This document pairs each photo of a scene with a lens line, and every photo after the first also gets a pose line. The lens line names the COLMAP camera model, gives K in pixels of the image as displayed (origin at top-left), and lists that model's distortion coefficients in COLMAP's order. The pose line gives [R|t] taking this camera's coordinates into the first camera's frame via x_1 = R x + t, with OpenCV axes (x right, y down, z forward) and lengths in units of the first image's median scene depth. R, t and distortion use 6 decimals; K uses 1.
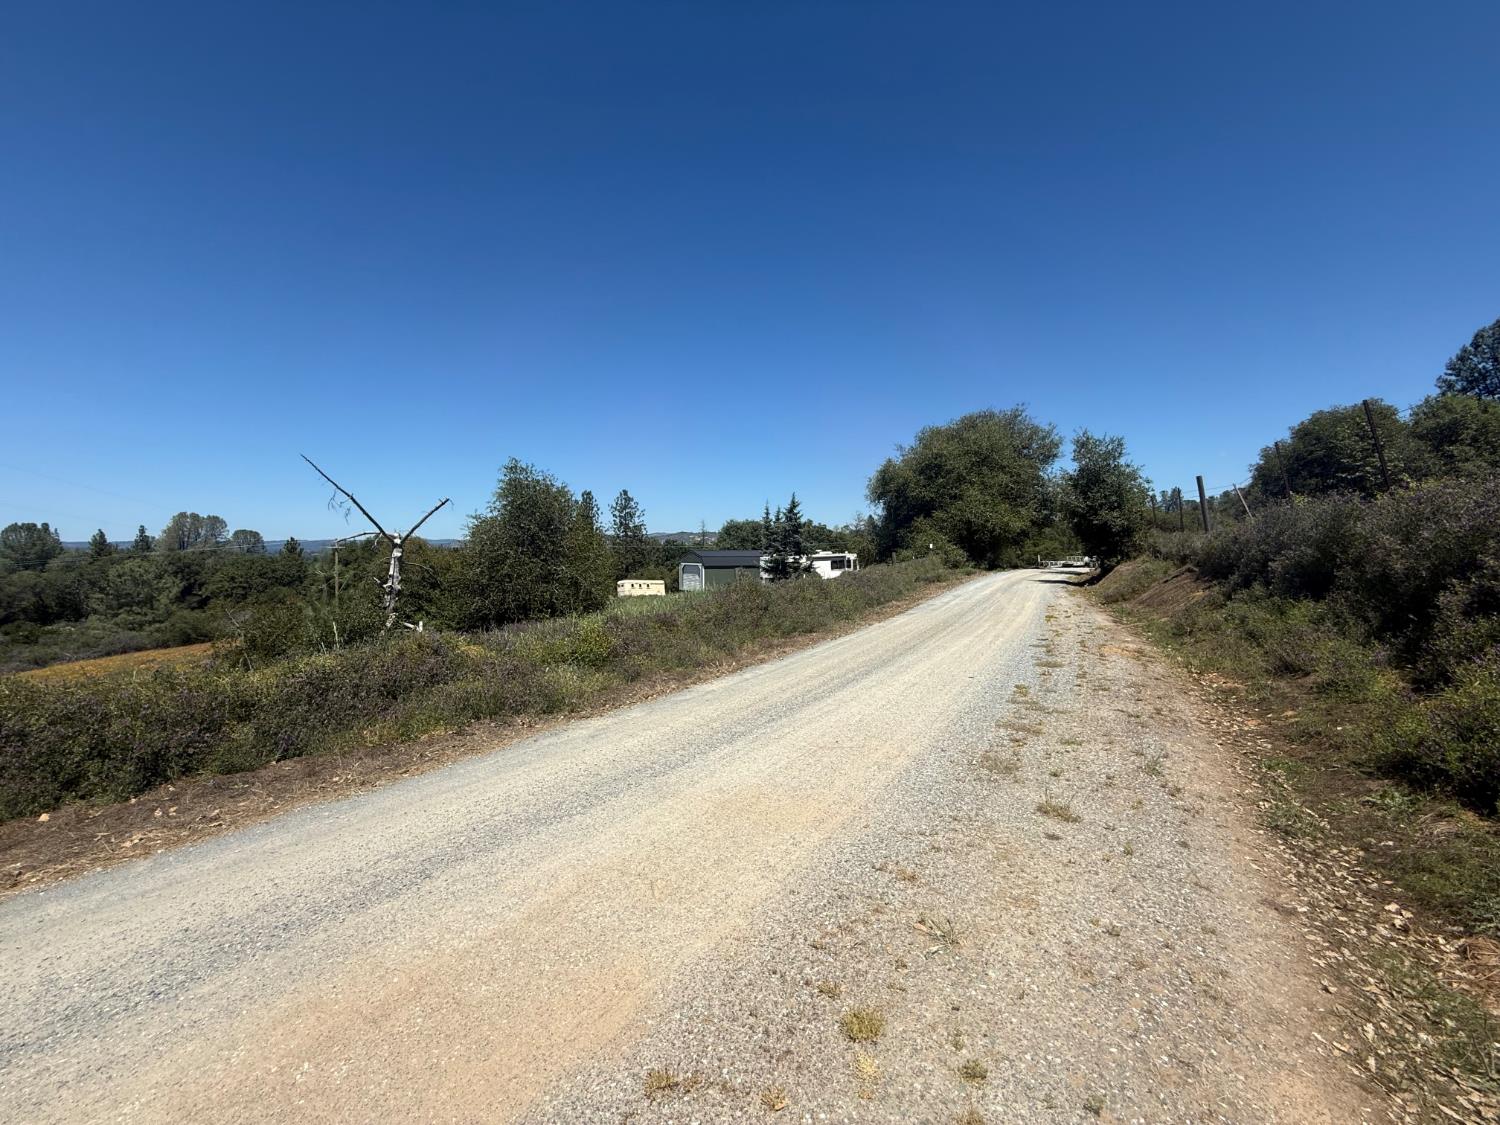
lens RADIAL K [[598.2, 0, 741.6], [0, 598.2, 565.8], [0, 0, 1]] dist [0.001543, 0.000322]
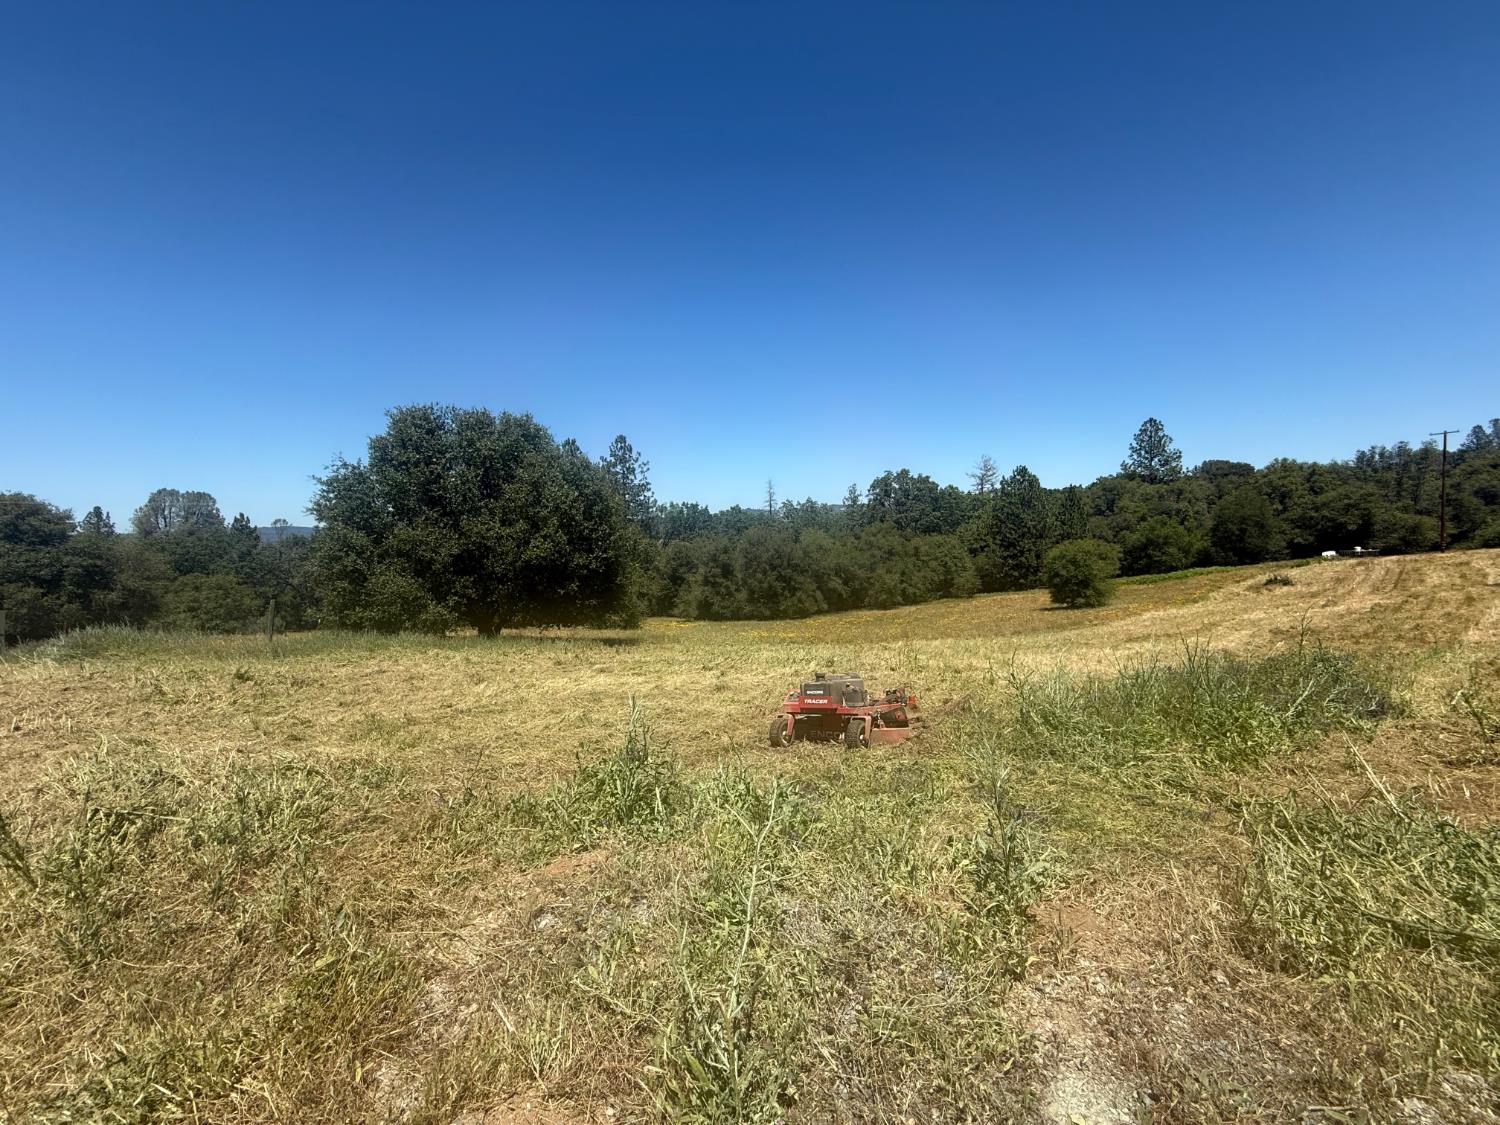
lens RADIAL K [[598.2, 0, 741.0], [0, 598.2, 559.8], [0, 0, 1]] dist [0.001543, 0.000322]
pose [[0.967178, -0.006653, -0.254012, 1.697193], [0.015436, 0.999349, 0.032601, 0.011923], [0.253630, -0.035452, 0.966651, 4.608685]]
